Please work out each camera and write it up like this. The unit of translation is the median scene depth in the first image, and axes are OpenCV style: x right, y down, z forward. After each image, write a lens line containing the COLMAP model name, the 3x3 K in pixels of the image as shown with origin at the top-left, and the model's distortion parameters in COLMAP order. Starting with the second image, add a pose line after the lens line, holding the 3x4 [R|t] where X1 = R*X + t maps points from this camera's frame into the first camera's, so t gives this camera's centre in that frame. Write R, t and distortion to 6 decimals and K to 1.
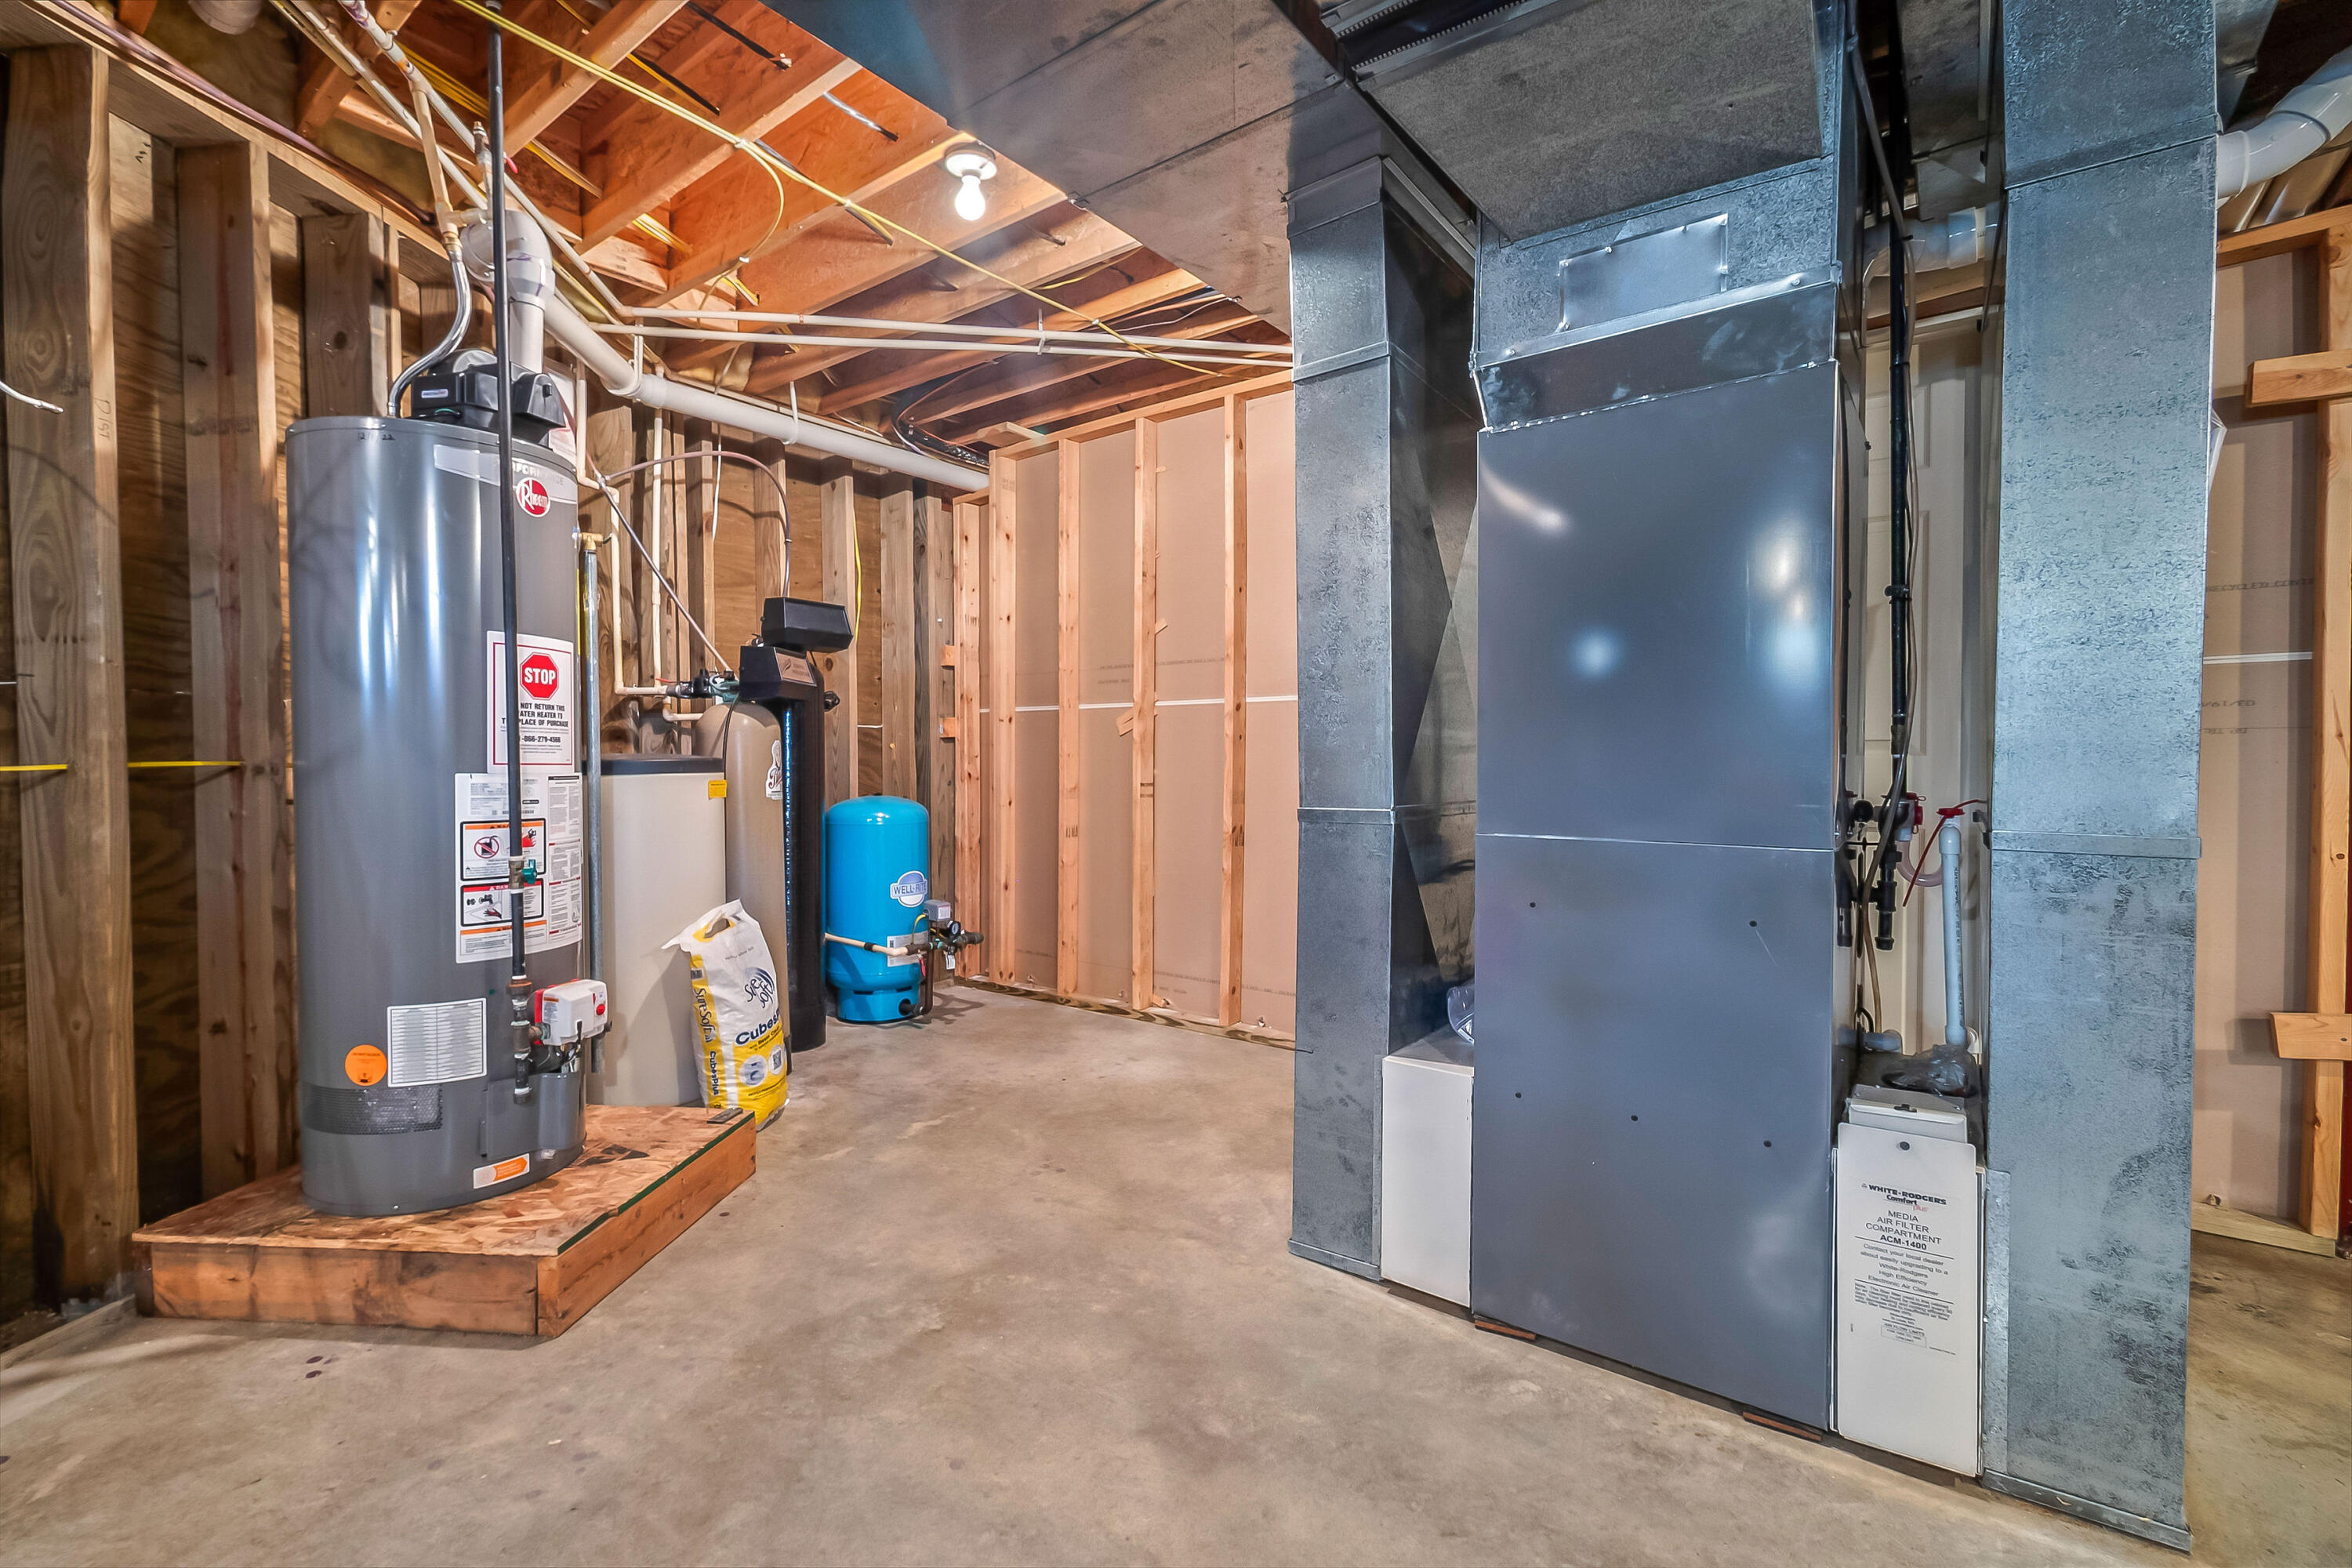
lens RADIAL K [[1052.6, 0, 1172.3], [0, 1052.6, 781.0], [0, 0, 1]] dist [0.006360, -0.004573]
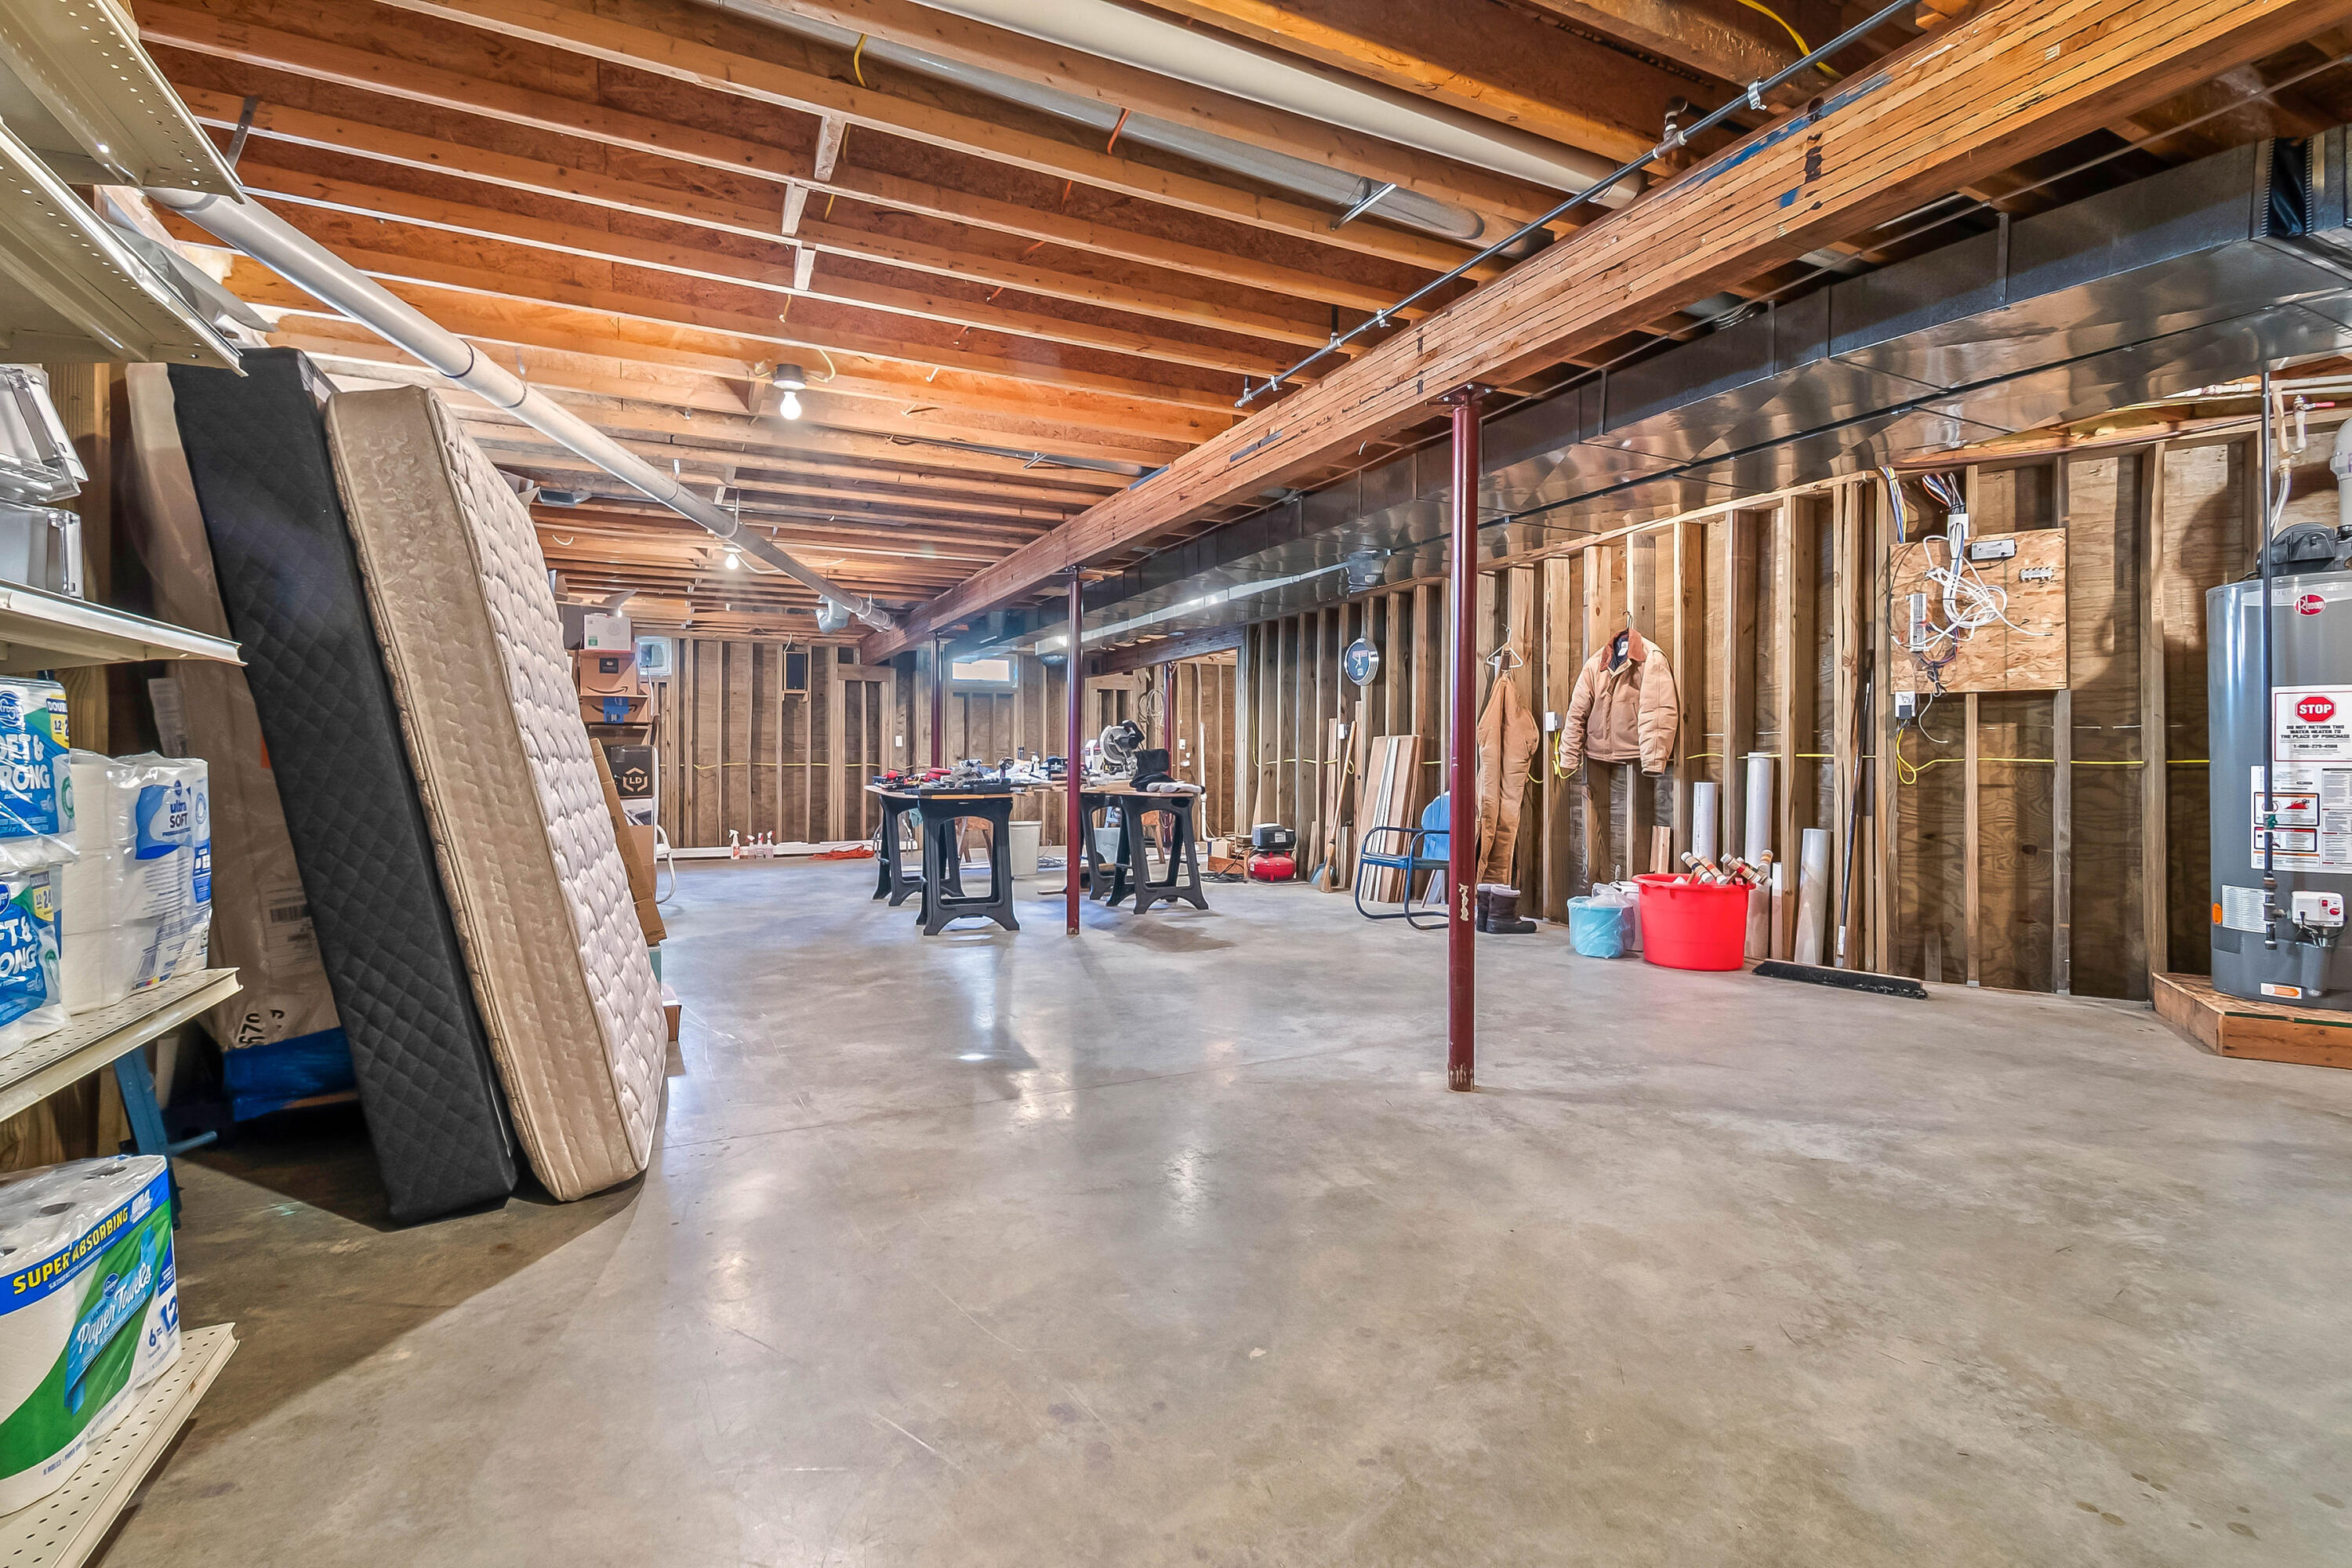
lens RADIAL K [[1052.6, 0, 1174.4], [0, 1052.6, 770.2], [0, 0, 1]] dist [0.006360, -0.004573]
pose [[-0.449950, 0.006748, -0.893028, 1.832987], [-0.012810, 0.999820, 0.014009, -0.001348], [0.892962, 0.017743, -0.449782, 0.136072]]
